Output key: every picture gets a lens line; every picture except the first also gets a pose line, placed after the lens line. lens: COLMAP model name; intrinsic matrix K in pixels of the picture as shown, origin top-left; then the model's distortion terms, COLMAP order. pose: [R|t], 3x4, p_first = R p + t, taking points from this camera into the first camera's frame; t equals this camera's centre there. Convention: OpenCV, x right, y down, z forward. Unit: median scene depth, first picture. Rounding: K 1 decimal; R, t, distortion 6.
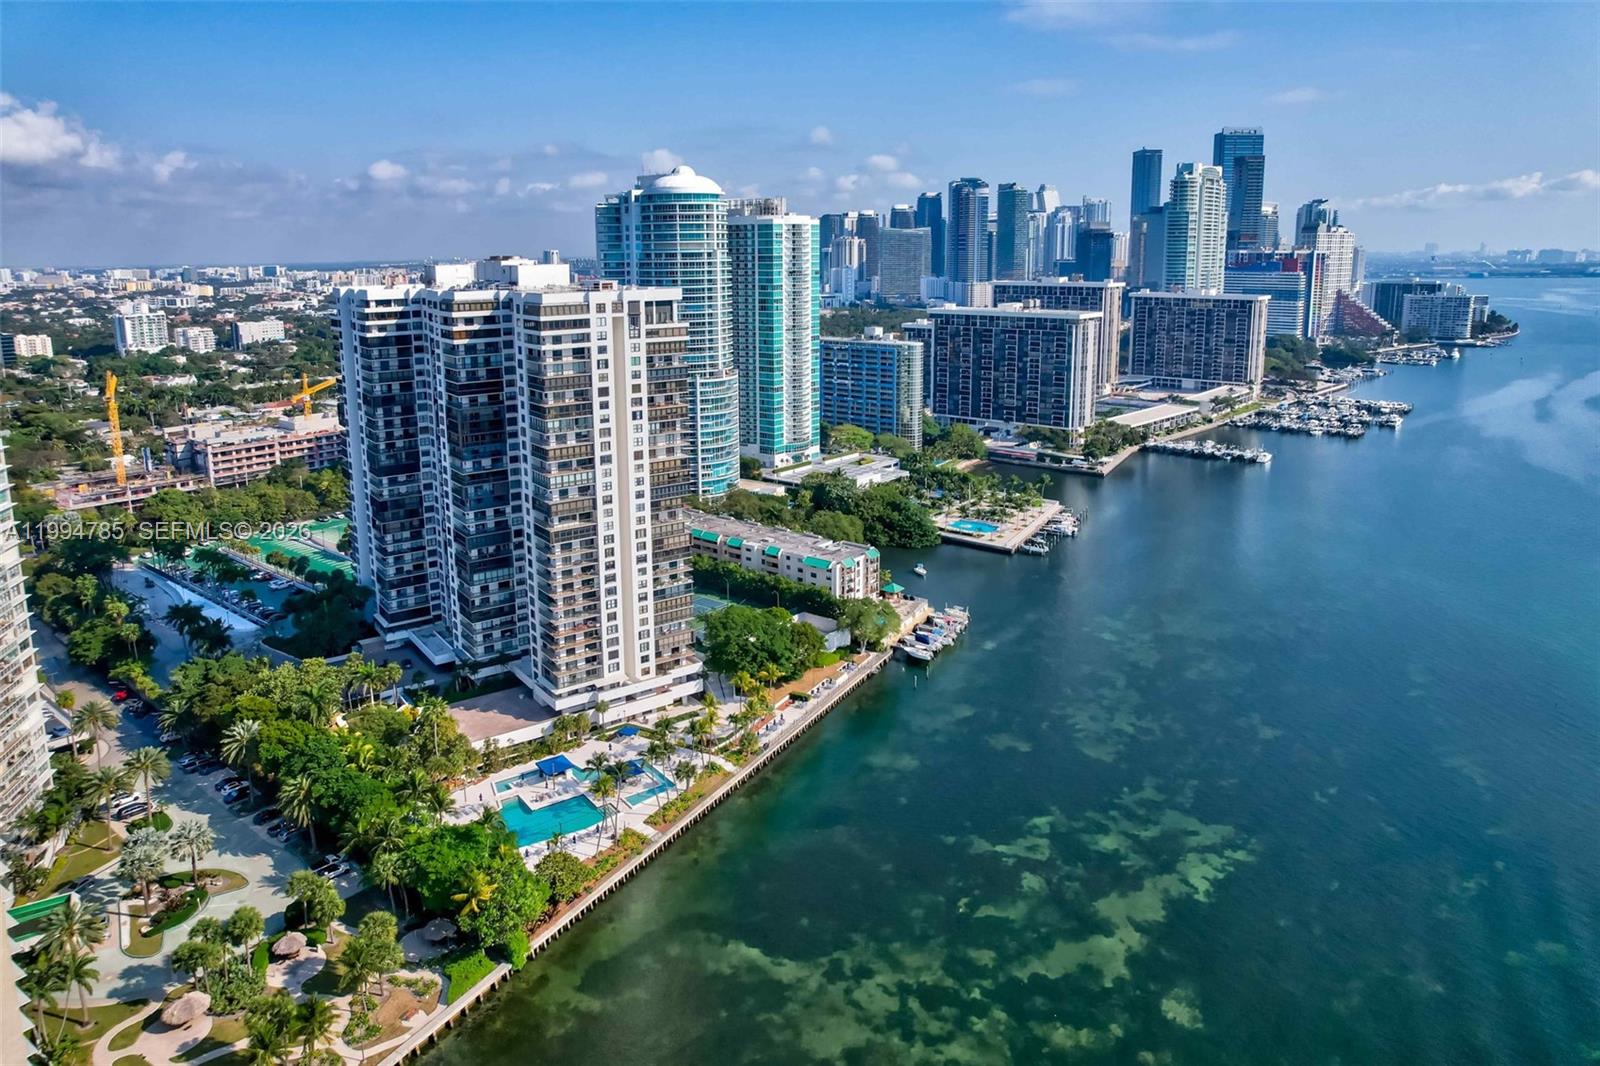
lens RADIAL K [[1064.6, 0, 813.0], [0, 1064.6, 426.0], [0, 0, 1]] dist [-0.061155, 0.049856]
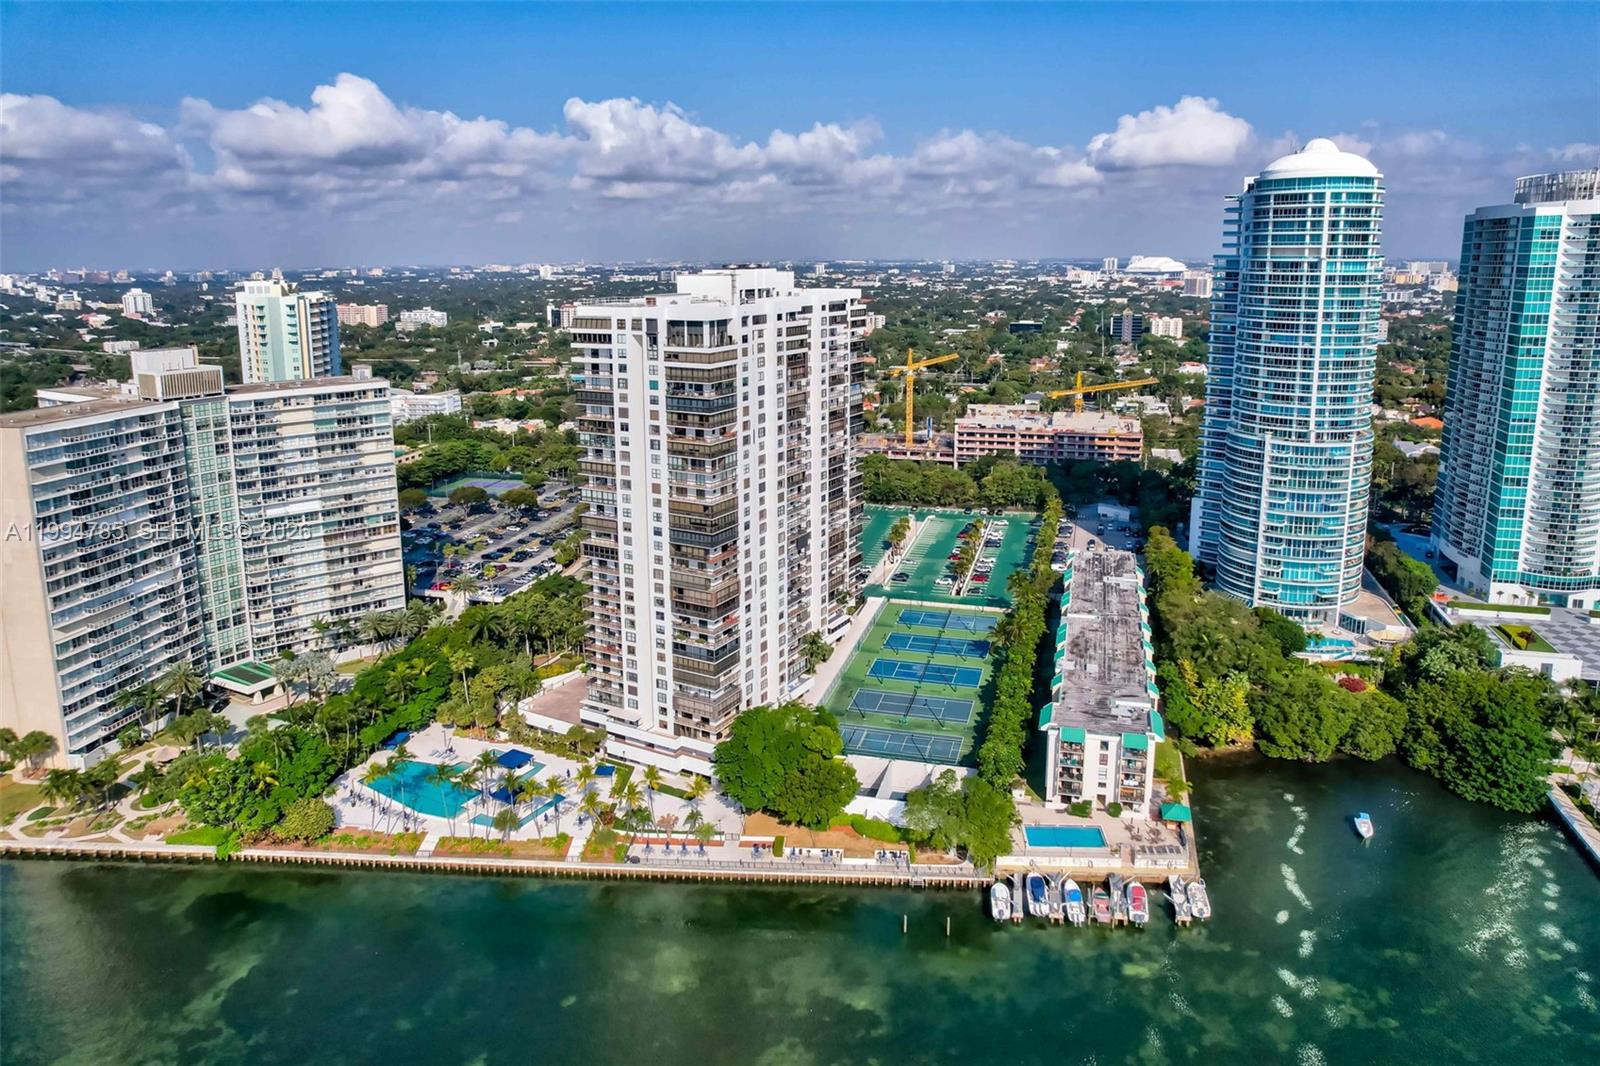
lens RADIAL K [[1064.6, 0, 802.3], [0, 1064.6, 415.6], [0, 0, 1]] dist [-0.061155, 0.049856]
pose [[0.409880, 0.147658, -0.900109, 0.656284], [-0.148280, 0.984470, 0.093975, -0.129933], [0.900006, 0.094950, 0.425409, 0.681024]]
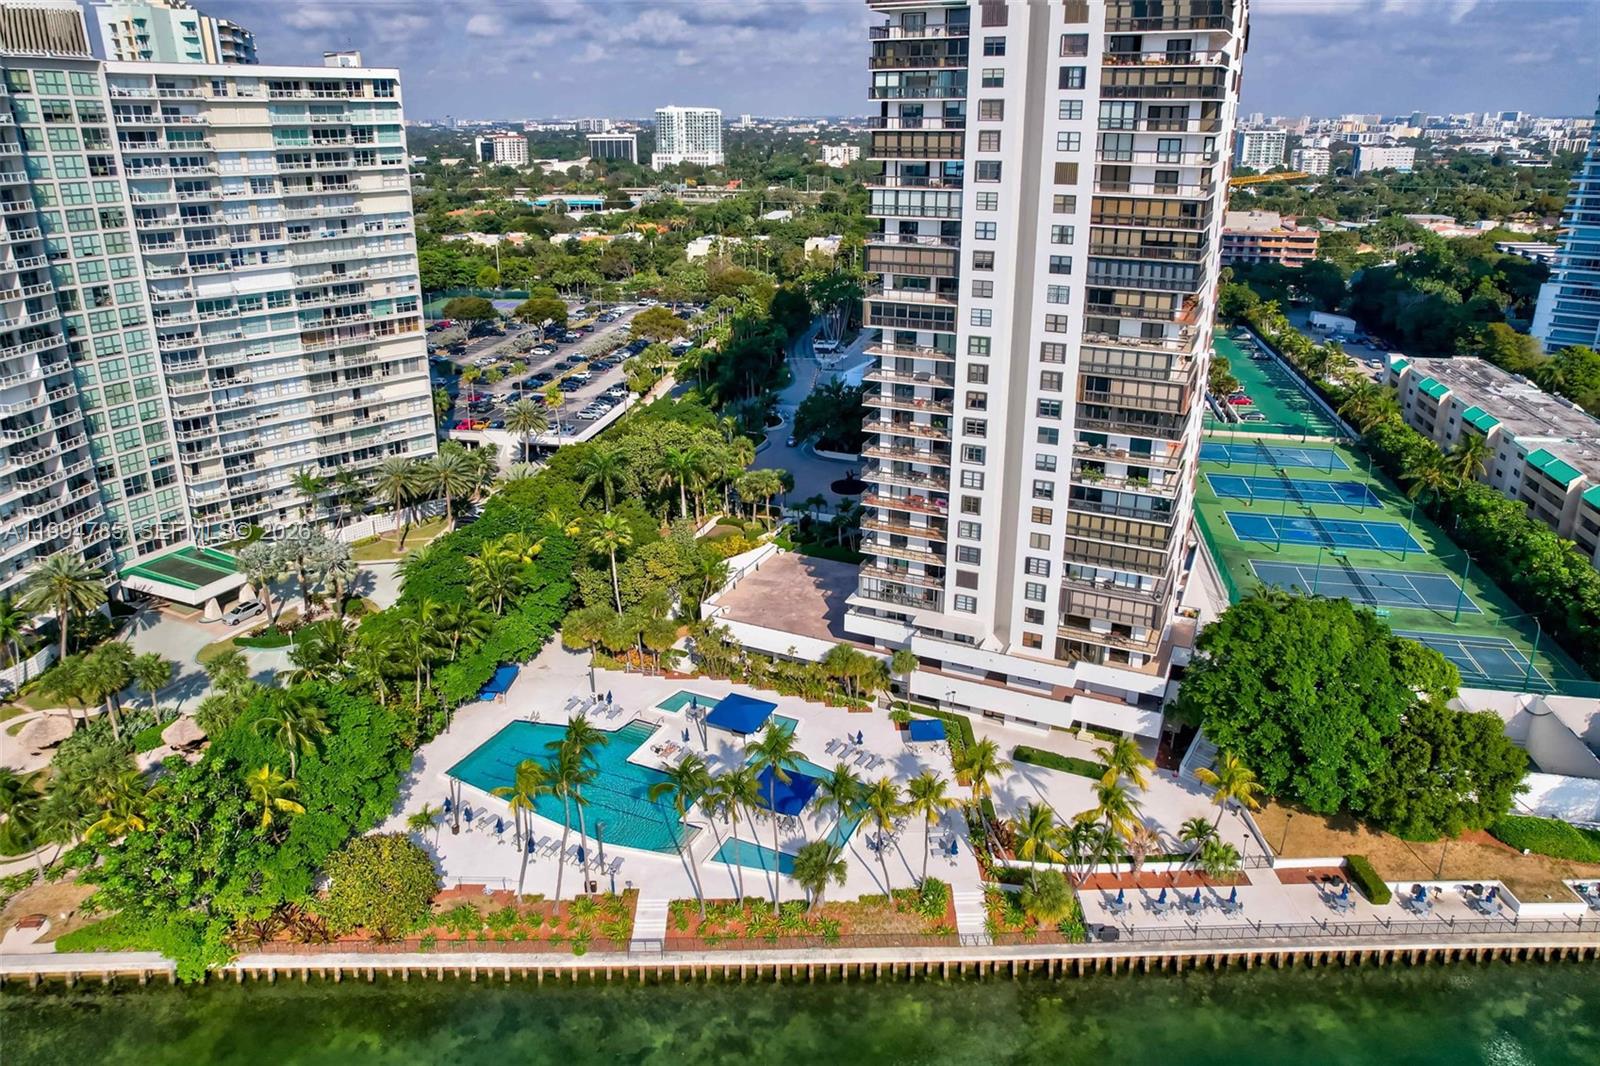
lens RADIAL K [[1064.6, 0, 810.4], [0, 1064.6, 429.8], [0, 0, 1]] dist [-0.061155, 0.049856]
pose [[0.487371, 0.263847, -0.832378, 0.166557], [-0.150167, 0.964380, 0.217764, 0.047681], [0.860186, 0.018864, 0.509632, 0.650634]]
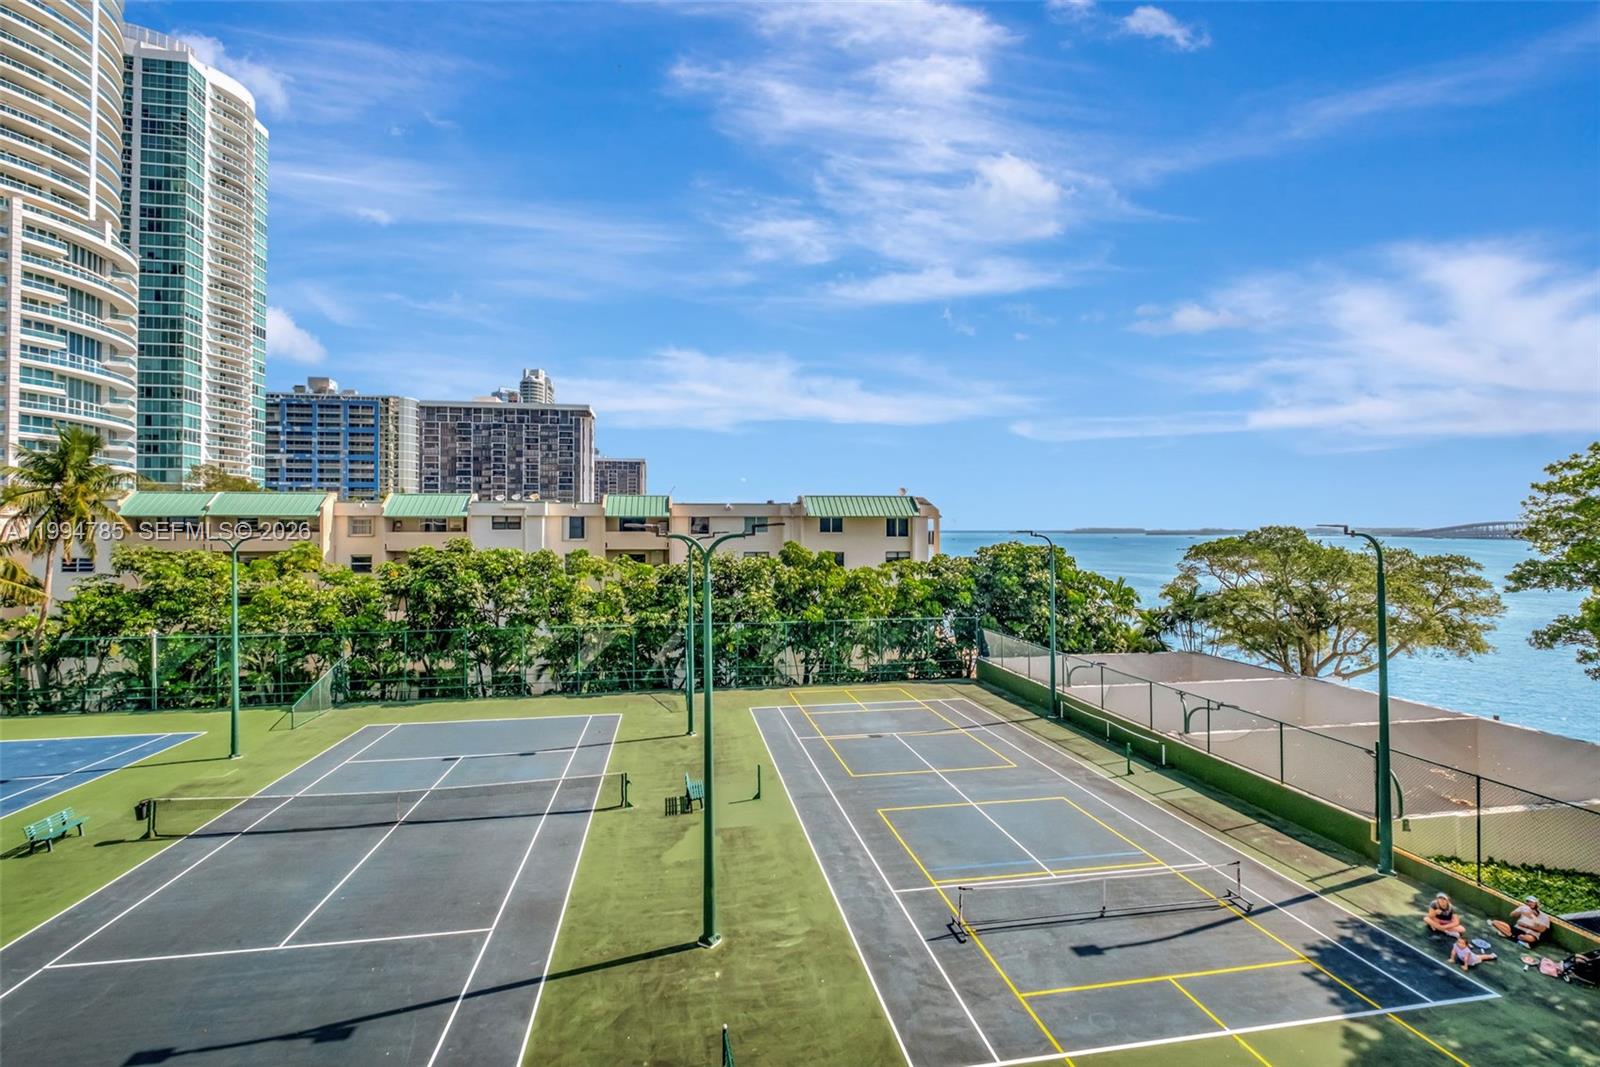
lens RADIAL K [[719.9, 0, 801.9], [0, 719.9, 525.8], [0, 0, 1]] dist [0.003669, -0.004568]
pose [[0.649041, 0.008776, 0.760703, -0.196962], [0.126477, 0.984773, -0.119273, 0.194440], [-0.750166, 0.173625, 0.638048, 1.120250]]
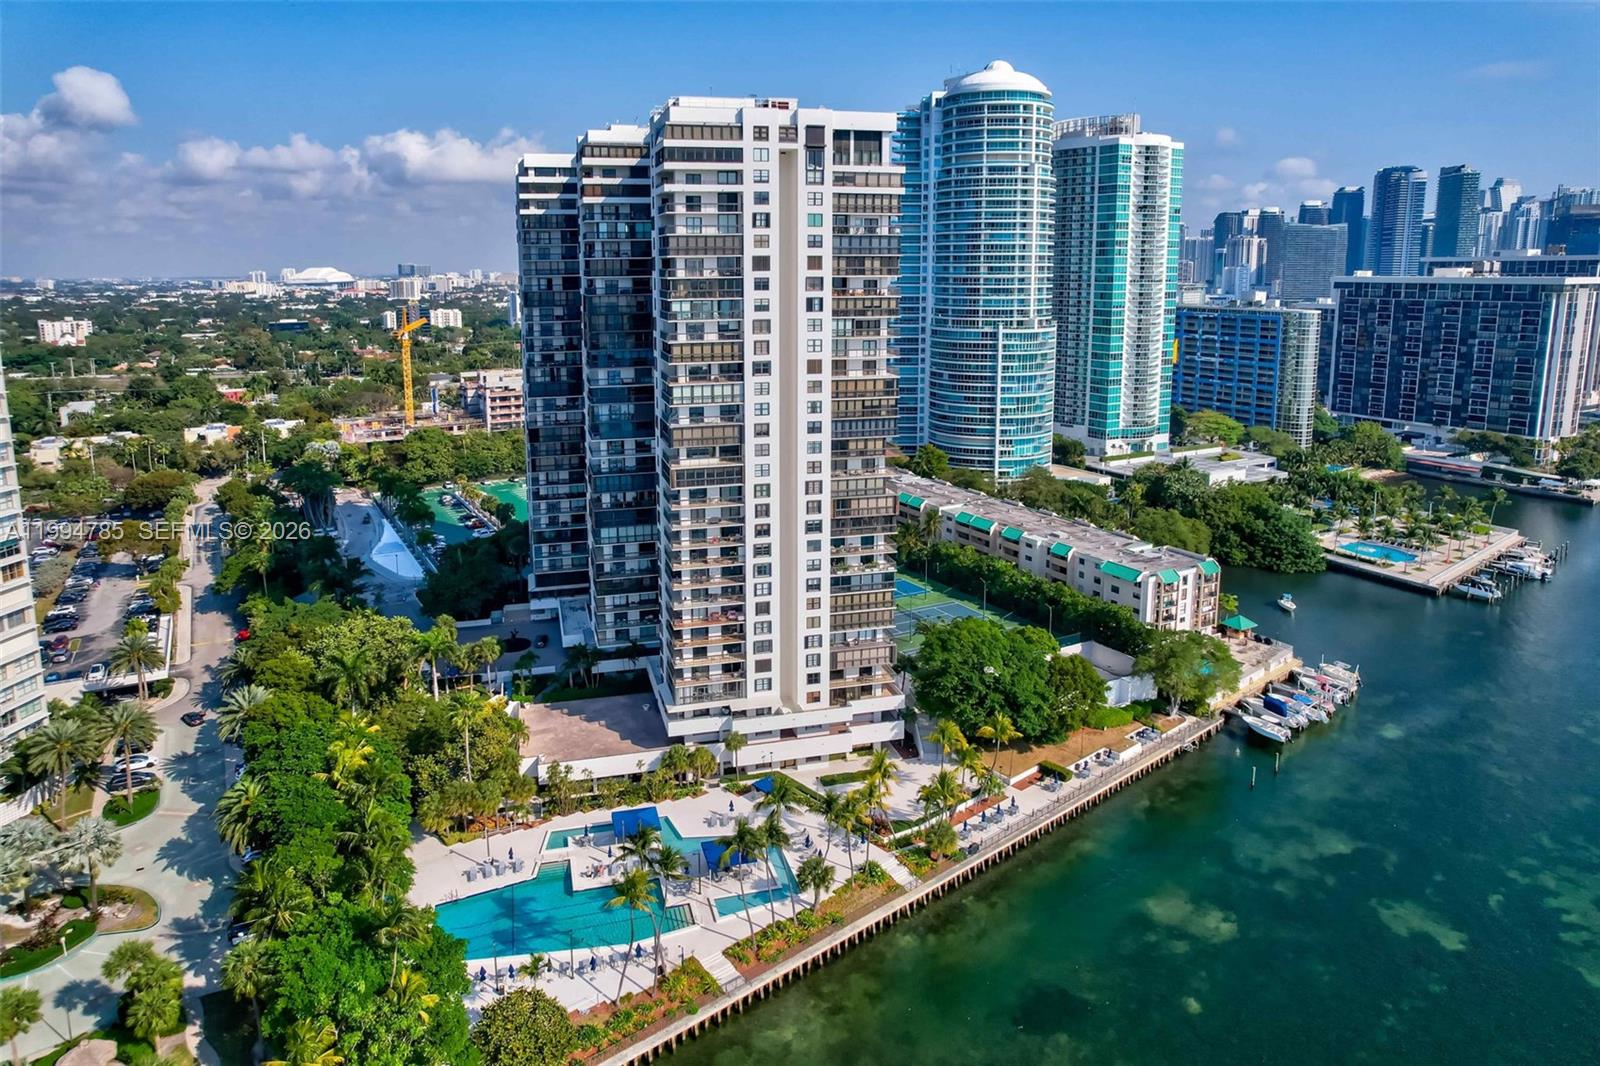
lens RADIAL K [[1064.6, 0, 811.2], [0, 1064.6, 428.0], [0, 0, 1]] dist [-0.061155, 0.049856]
pose [[0.936067, 0.061433, -0.346418, 0.059627], [-0.065079, 0.997880, 0.001110, 0.061224], [0.345751, 0.021505, 0.938080, 0.364565]]
